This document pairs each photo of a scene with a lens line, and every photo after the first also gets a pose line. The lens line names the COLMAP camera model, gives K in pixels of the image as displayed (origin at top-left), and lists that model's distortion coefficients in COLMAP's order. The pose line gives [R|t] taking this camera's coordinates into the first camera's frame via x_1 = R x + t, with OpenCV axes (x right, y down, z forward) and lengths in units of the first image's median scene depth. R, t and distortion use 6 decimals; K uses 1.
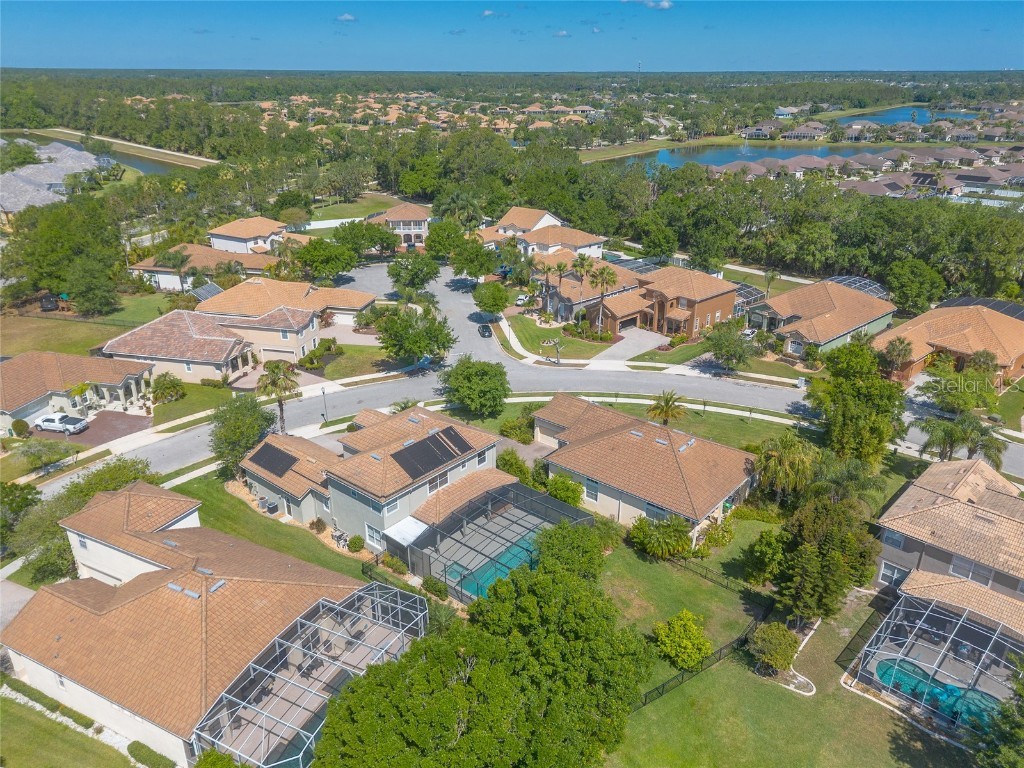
lens RADIAL K [[725.0, 0, 512.0], [0, 725.0, 384.0], [0, 0, 1]] dist [0.080787, -0.087877]
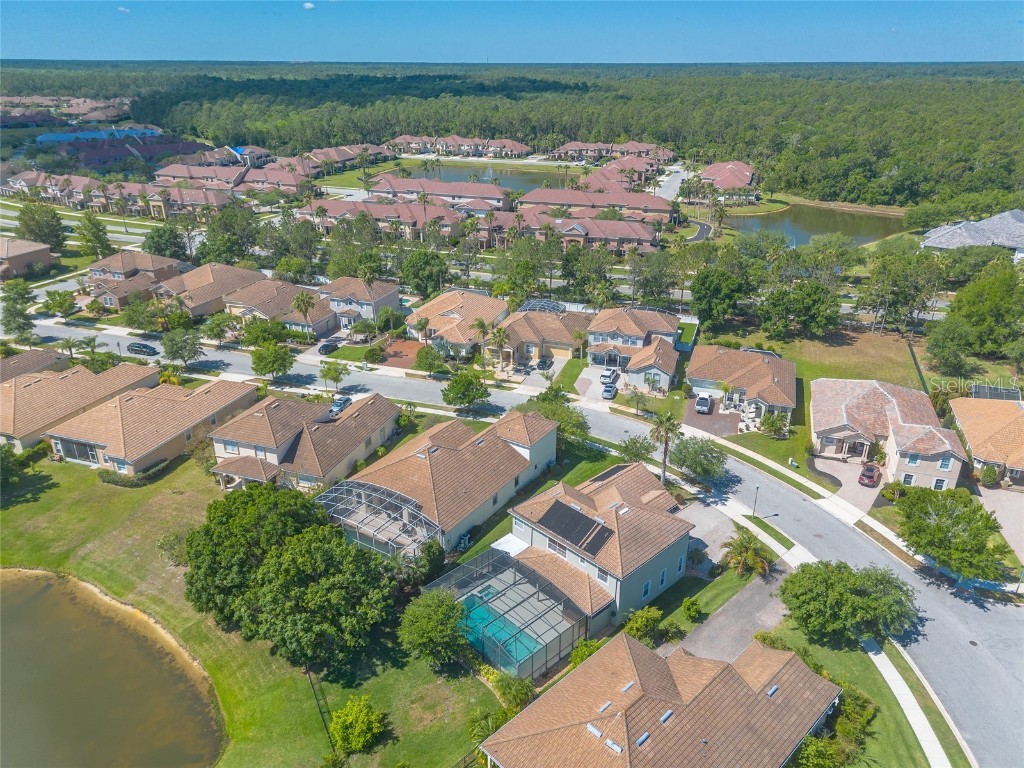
lens RADIAL K [[719.9, 0, 512.0], [0, 719.9, 384.0], [0, 0, 1]] dist [0.076674, -0.070364]
pose [[-0.107935, 0.397091, -0.911410, 0.512519], [-0.392353, 0.825336, 0.406054, -0.309959], [0.913460, 0.401422, 0.066717, 0.481894]]
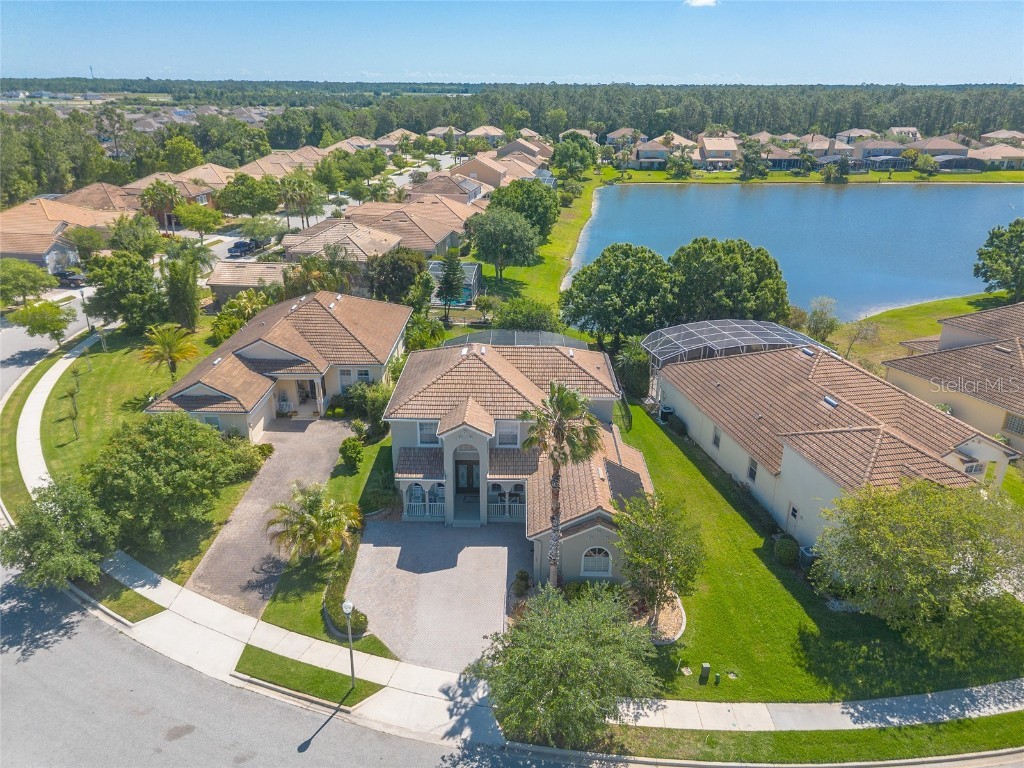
lens RADIAL K [[728.6, 0, 509.7], [0, 728.6, 381.1], [0, 0, 1]] dist [0.030525, -0.008859]
pose [[-0.628895, -0.299373, 0.717542, -0.448092], [0.295329, 0.761740, 0.576657, -0.220787], [-0.719216, 0.574568, -0.390641, 0.850575]]
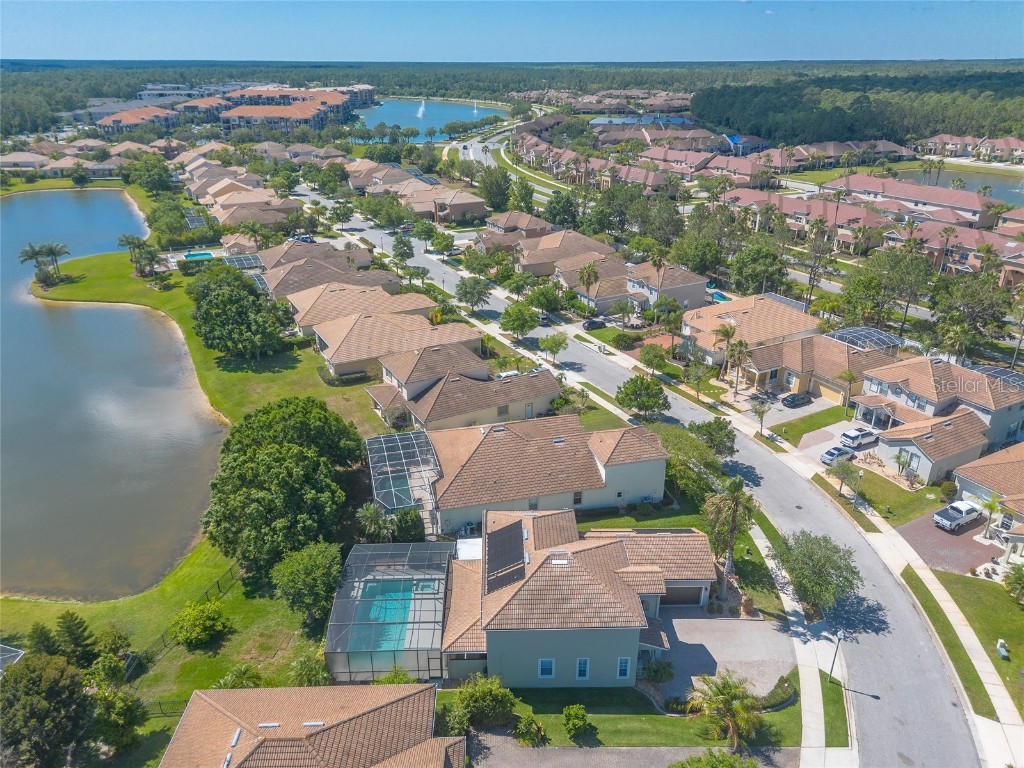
lens RADIAL K [[724.4, 0, 516.8], [0, 724.4, 384.0], [0, 0, 1]] dist [0.067129, -0.059726]
pose [[-0.748286, 0.262170, -0.609372, 0.236532], [-0.264787, 0.724205, 0.636722, -0.402552], [0.608240, 0.637804, -0.472494, 0.827507]]
